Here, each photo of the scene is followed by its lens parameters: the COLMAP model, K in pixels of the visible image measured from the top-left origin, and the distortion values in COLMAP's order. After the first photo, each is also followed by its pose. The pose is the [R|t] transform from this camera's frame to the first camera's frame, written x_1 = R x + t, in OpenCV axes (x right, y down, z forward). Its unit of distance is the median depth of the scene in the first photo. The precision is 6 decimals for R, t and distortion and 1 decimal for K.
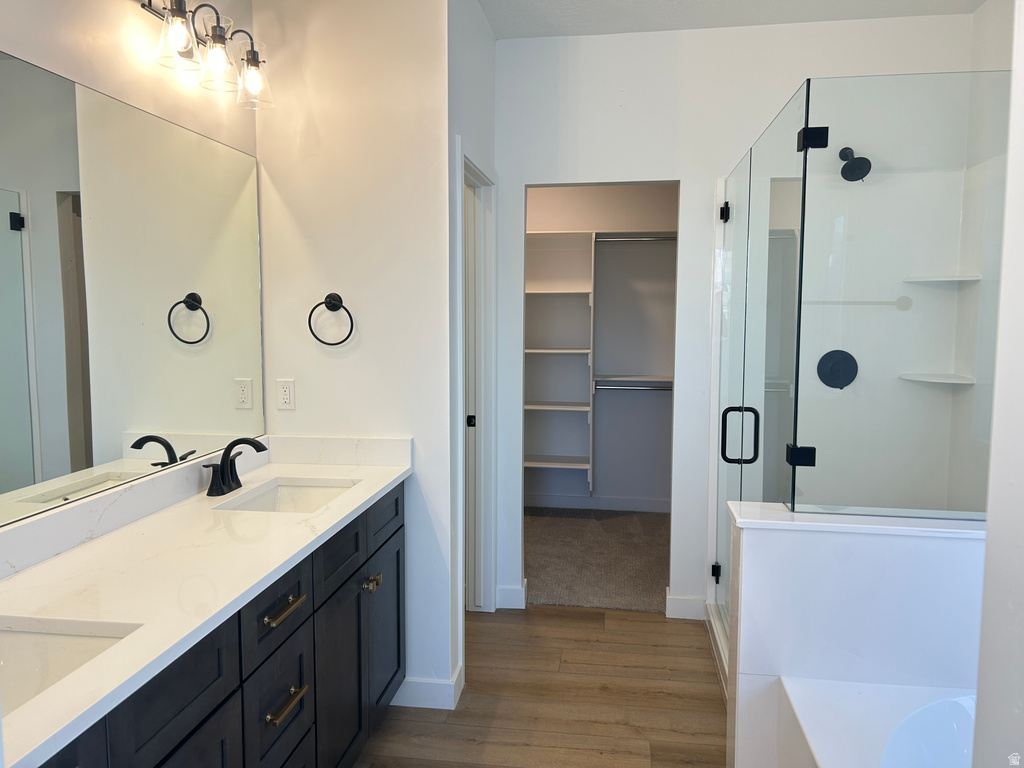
lens RADIAL K [[766.1, 0, 509.7], [0, 766.1, 377.6], [0, 0, 1]] dist [0.064870, -0.070302]
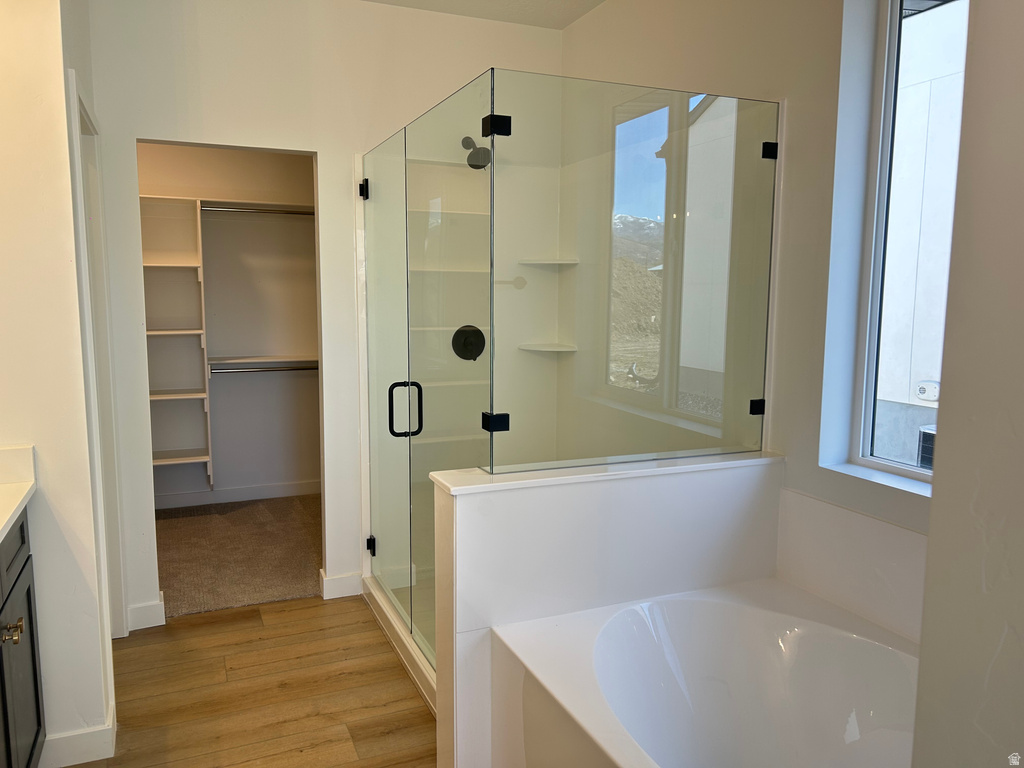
lens RADIAL K [[766.1, 0, 504.6], [0, 766.1, 386.6], [0, 0, 1]] dist [0.064870, -0.070302]
pose [[0.855193, -0.062391, 0.514541, -0.096113], [0.042354, 0.997821, 0.050597, -0.001564], [-0.516576, -0.021478, 0.855972, 0.043778]]
